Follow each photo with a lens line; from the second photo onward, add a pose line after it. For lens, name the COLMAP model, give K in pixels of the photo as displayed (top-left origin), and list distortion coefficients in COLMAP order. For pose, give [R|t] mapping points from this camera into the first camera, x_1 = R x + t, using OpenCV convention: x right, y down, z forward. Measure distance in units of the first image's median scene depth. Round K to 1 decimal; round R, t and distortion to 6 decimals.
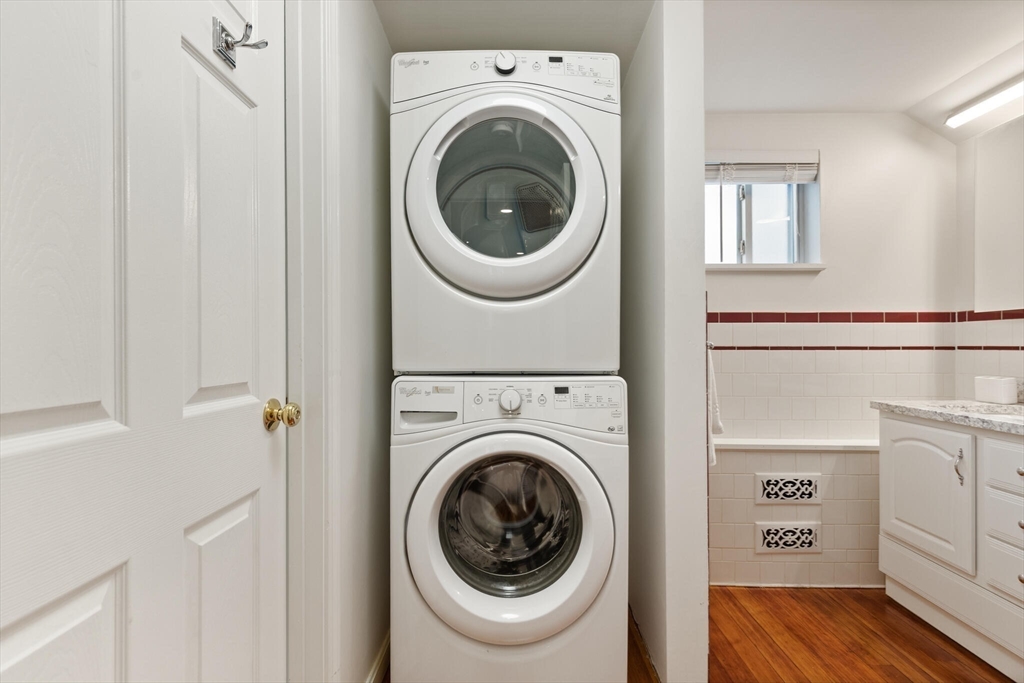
lens RADIAL K [[473.0, 0, 509.9], [0, 473.0, 344.5], [0, 0, 1]] dist [0.004446, 0.000298]
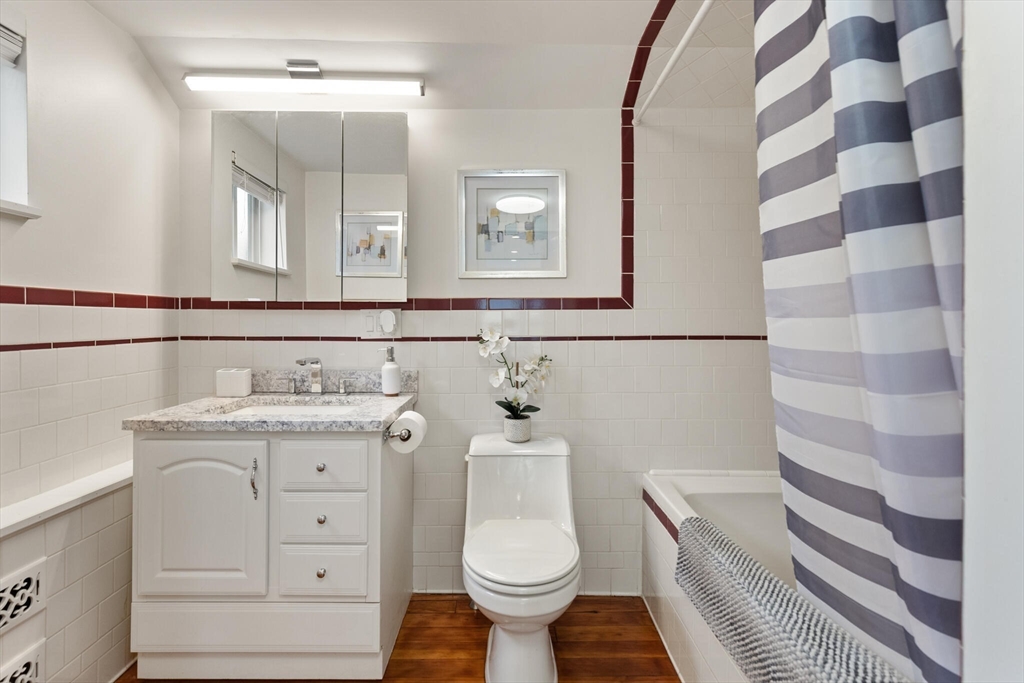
lens RADIAL K [[476.8, 0, 513.4], [0, 476.8, 321.9], [0, 0, 1]] dist [0.001318, 0.000103]
pose [[-0.014041, -0.000728, 0.999901, 0.043769], [-0.007122, 0.999974, 0.000628, -0.031788], [-0.999876, -0.007112, -0.014046, 0.433688]]
